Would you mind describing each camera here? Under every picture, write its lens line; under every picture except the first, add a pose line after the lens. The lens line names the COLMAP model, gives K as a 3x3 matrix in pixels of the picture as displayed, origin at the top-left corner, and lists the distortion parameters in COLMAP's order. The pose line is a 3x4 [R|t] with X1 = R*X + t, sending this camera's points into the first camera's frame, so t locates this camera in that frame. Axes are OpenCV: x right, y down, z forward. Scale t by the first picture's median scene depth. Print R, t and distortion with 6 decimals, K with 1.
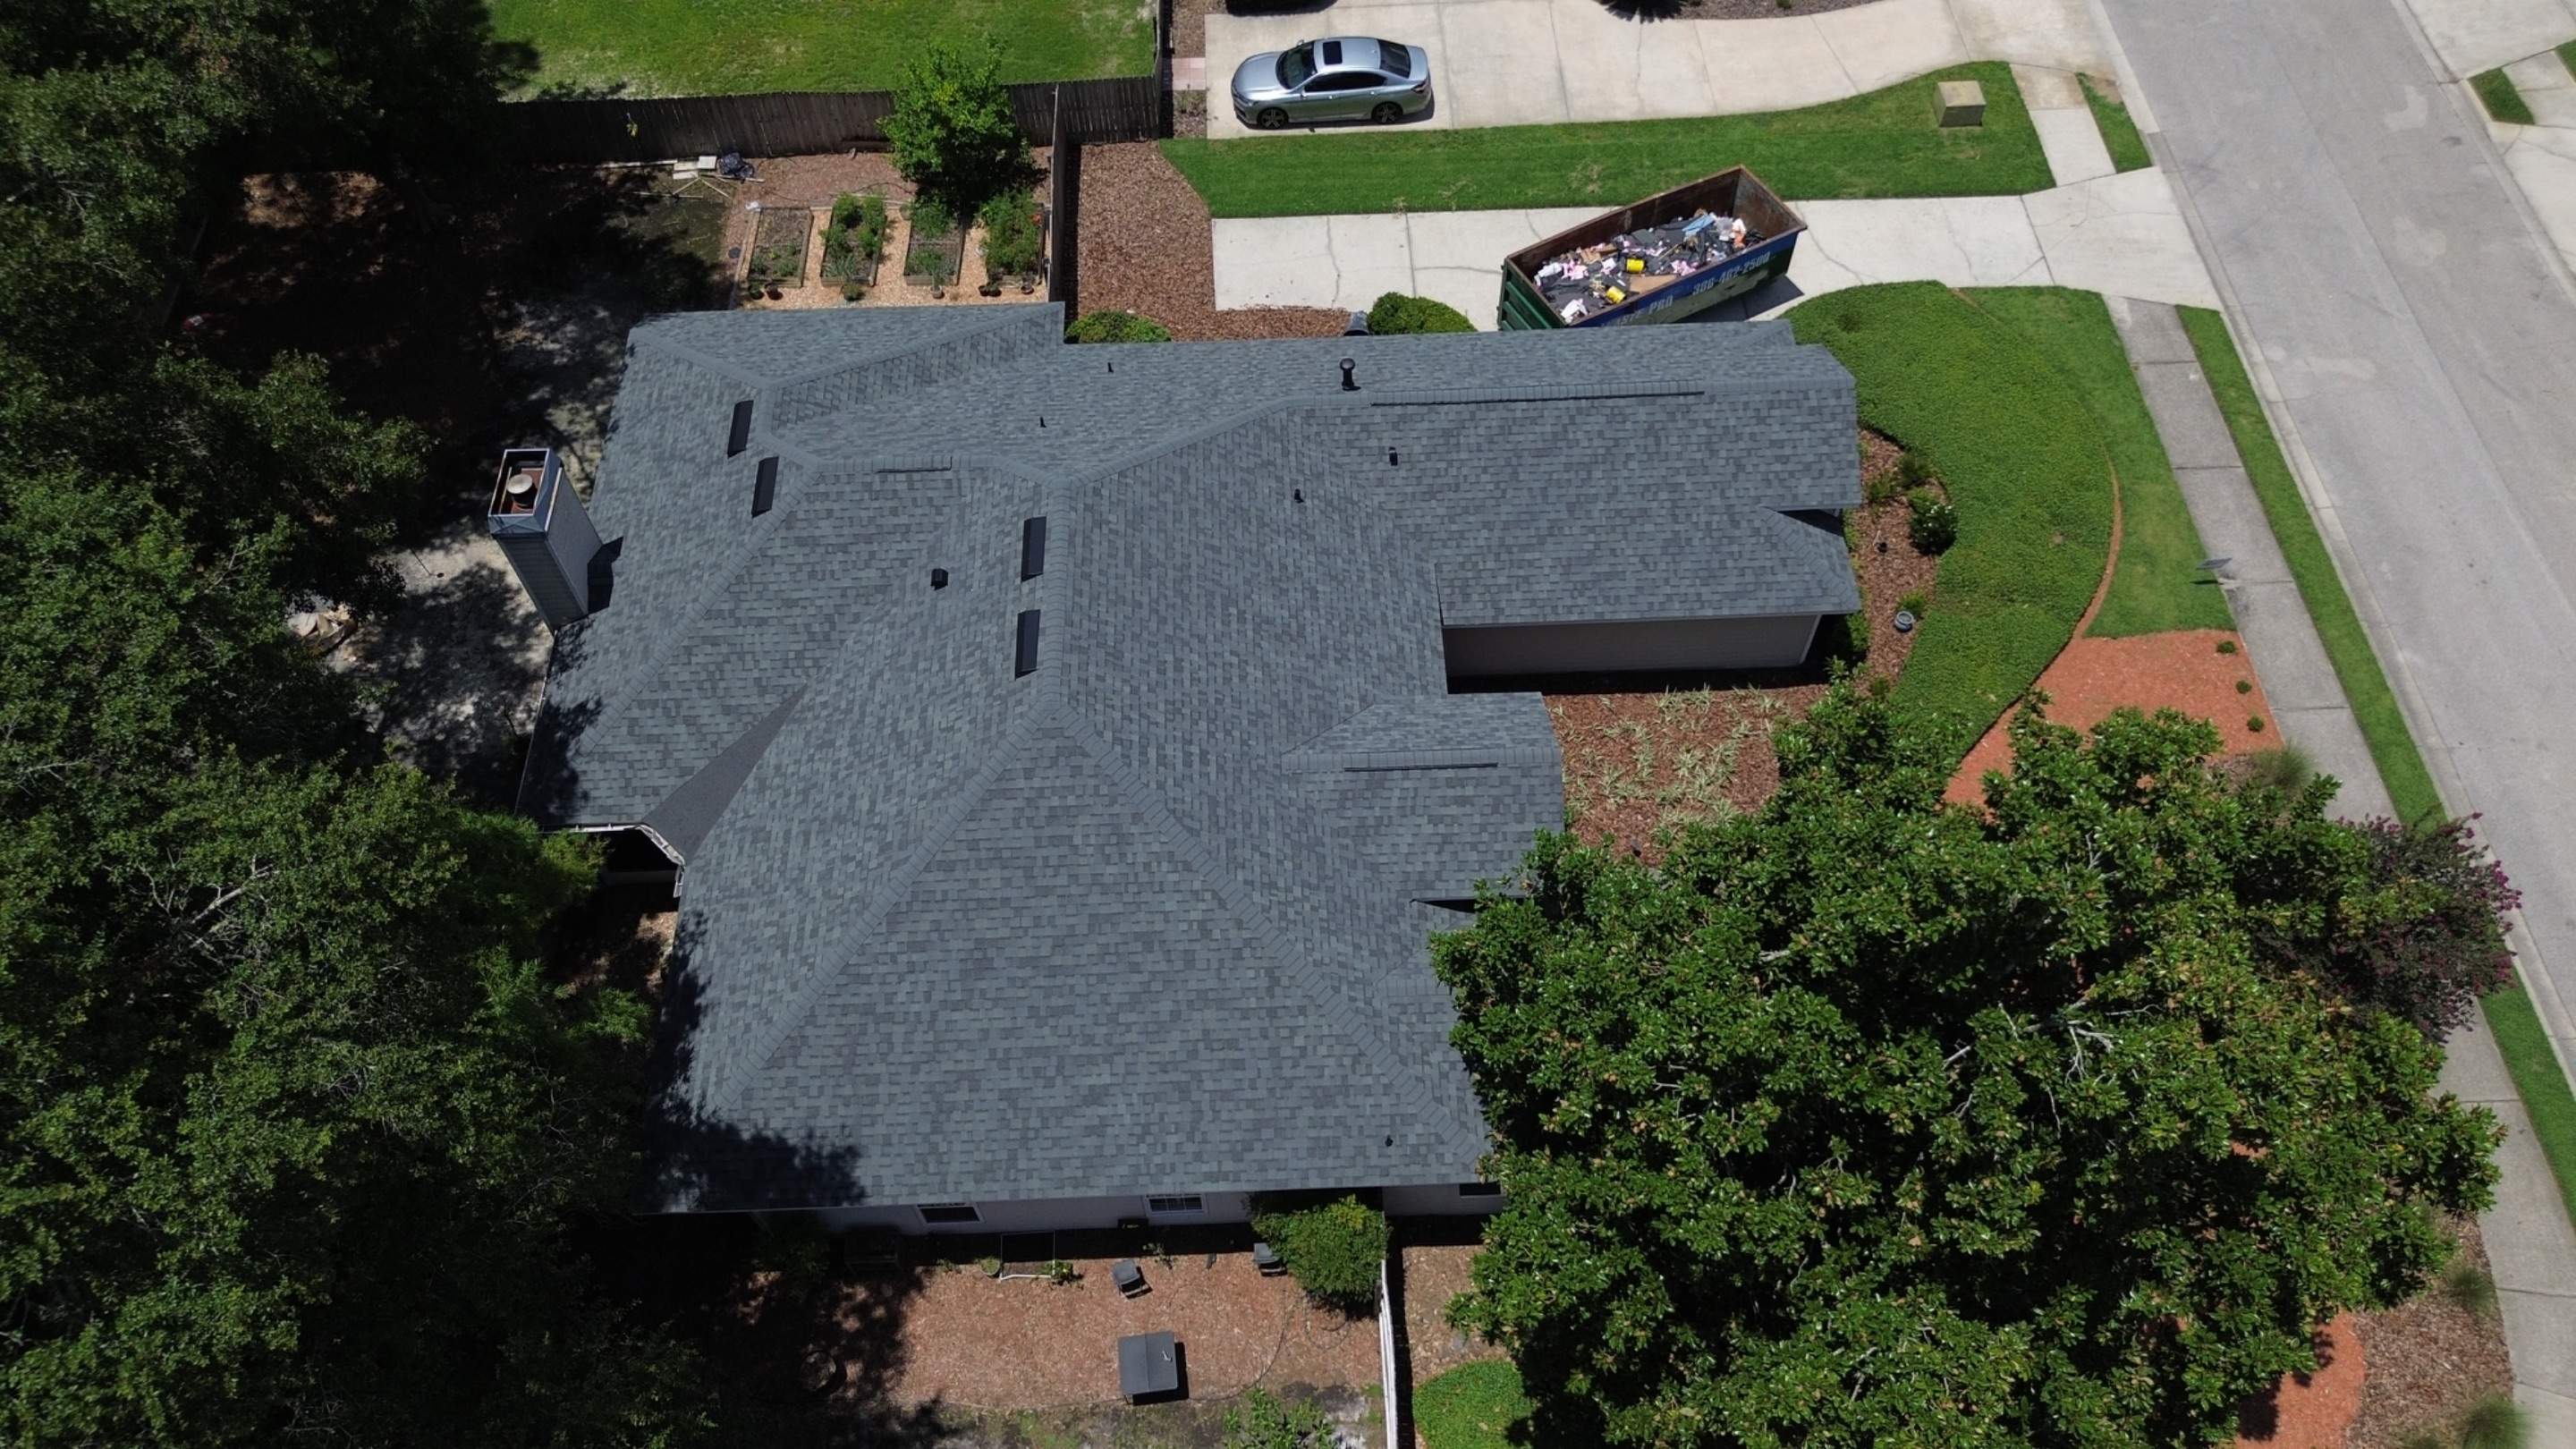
lens RADIAL K [[1809.6, 0, 1282.0], [0, 1809.6, 729.7], [0, 0, 1]] dist [0.096303, -0.114338]
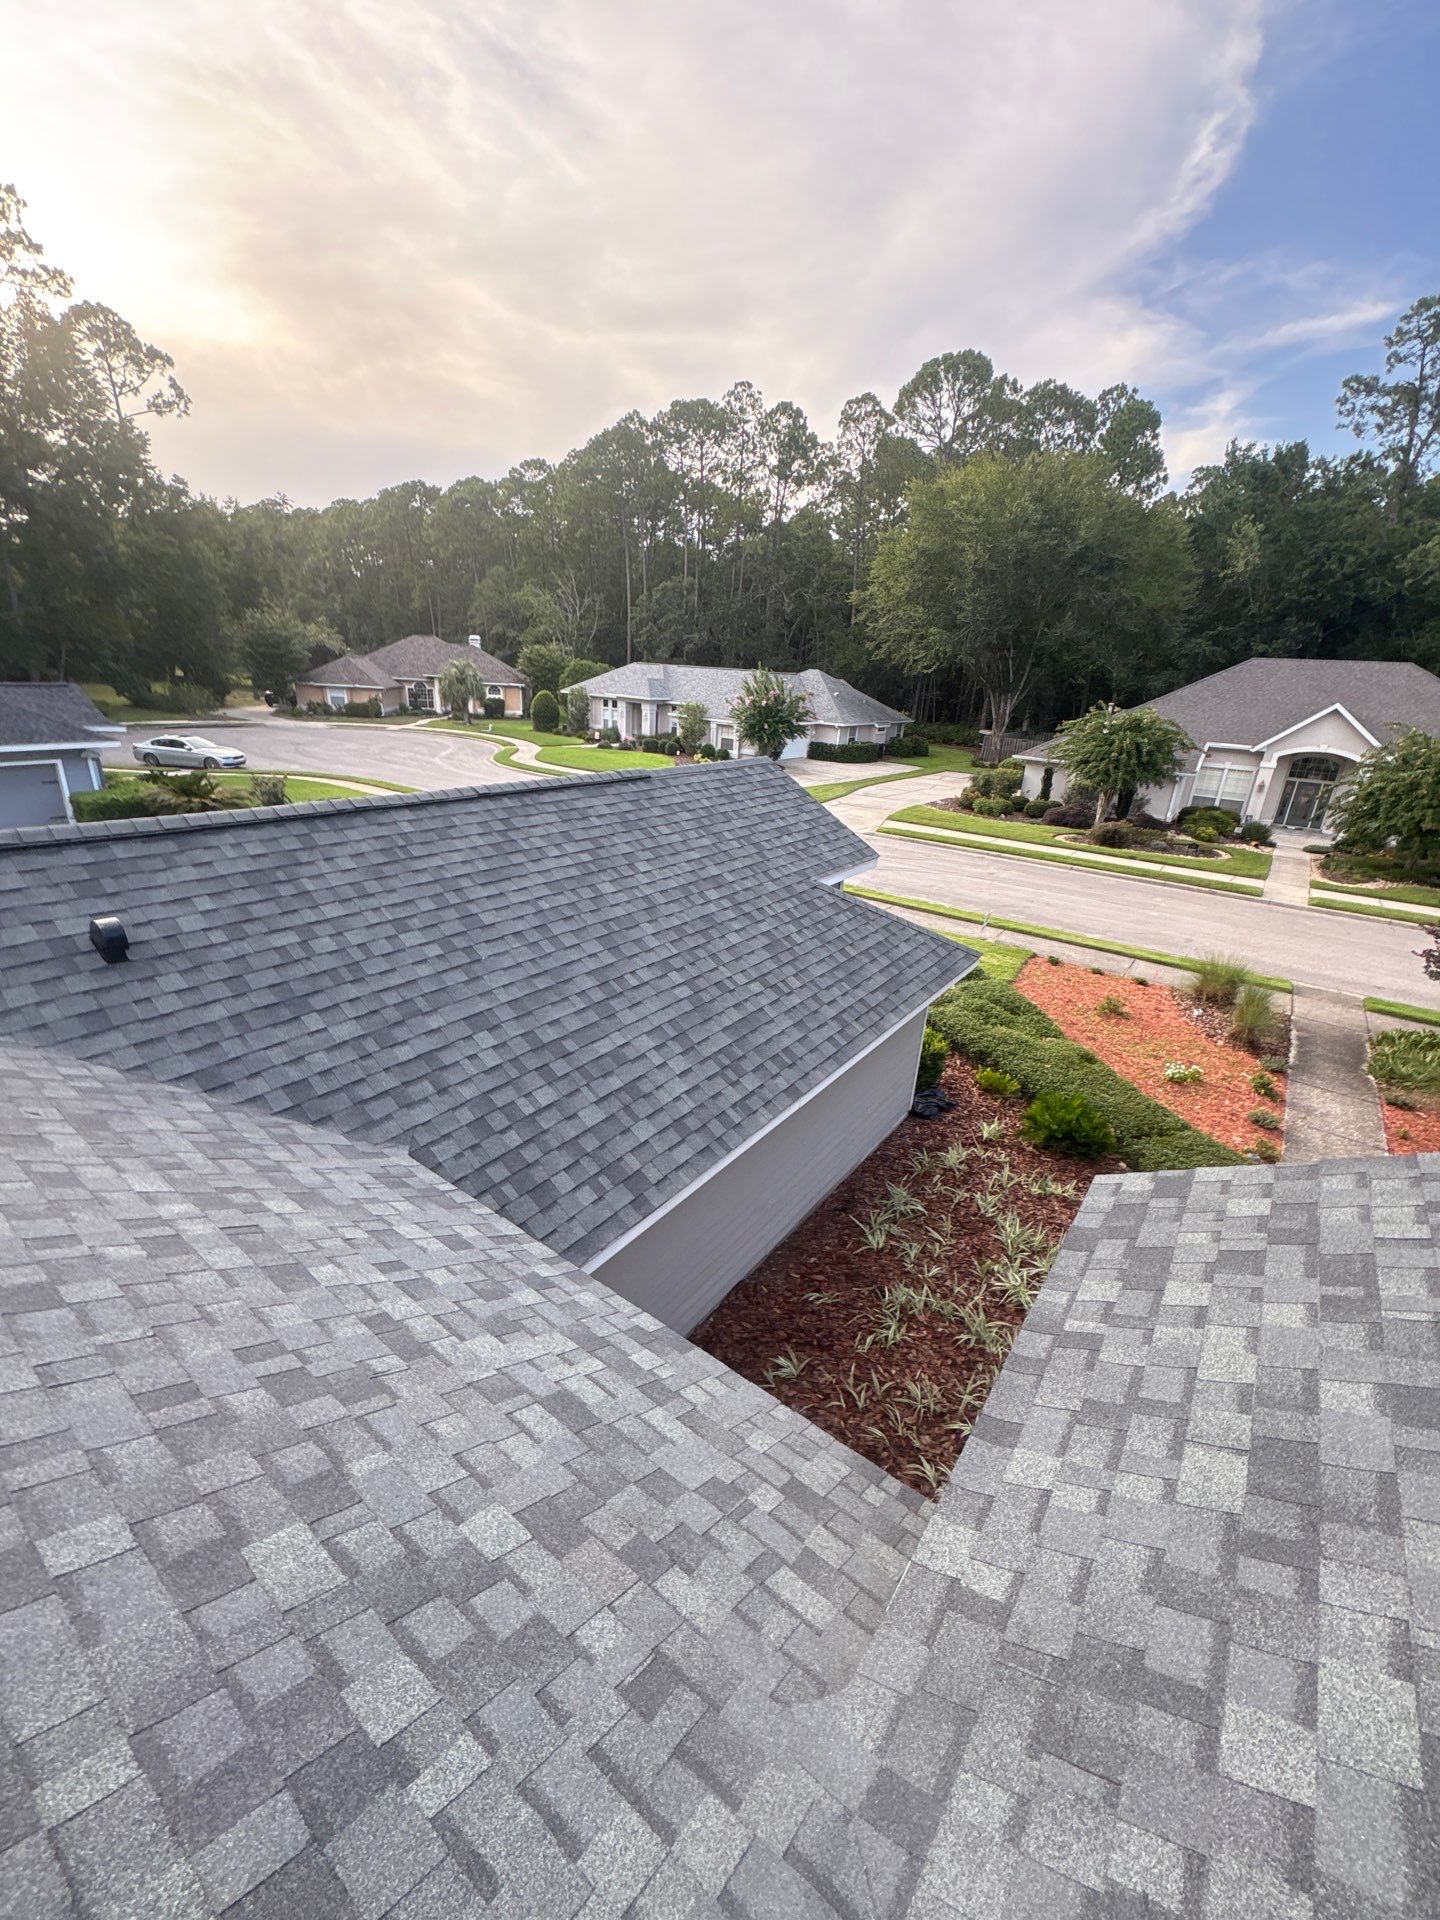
lens RADIAL K [[760.1, 0, 722.3], [0, 760.1, 959.6], [0, 0, 1]] dist [0.001490, 0.000300]
pose [[0.612268, -0.235398, 0.754795, 0.024972], [0.623933, 0.730212, -0.278385, -0.044503], [-0.485629, 0.641388, 0.593958, 0.868016]]
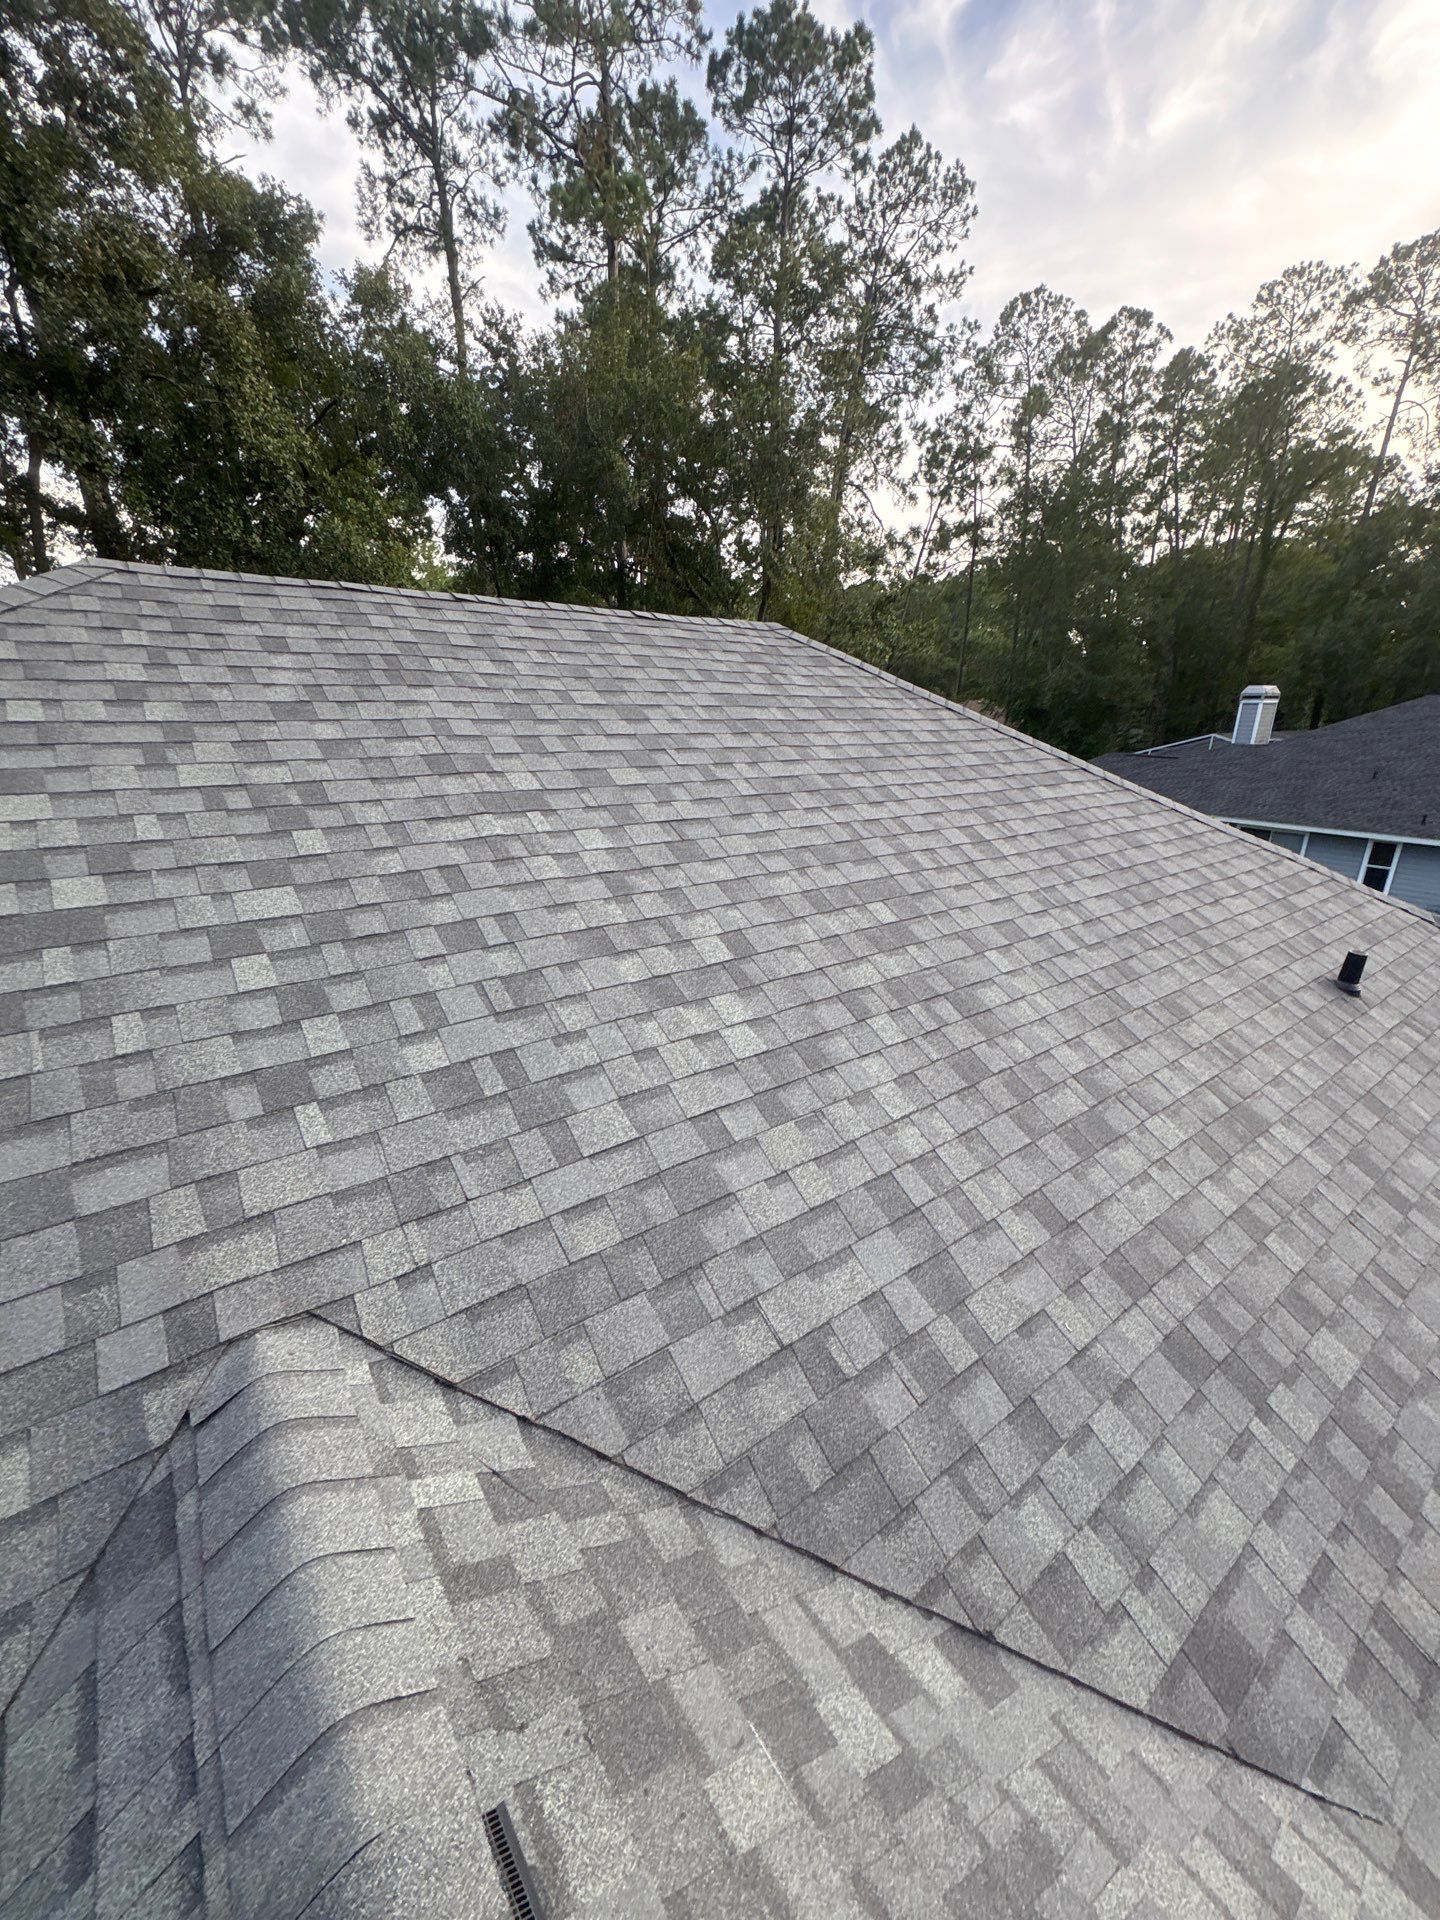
lens RADIAL K [[768.8, 0, 716.1], [0, 768.8, 958.3], [0, 0, 1]] dist [0.002289, 0.000397]
pose [[0.573268, 0.283090, -0.768911, 0.048559], [-0.699280, 0.658133, -0.279050, -0.007747], [0.427049, 0.697654, 0.575246, 0.833721]]
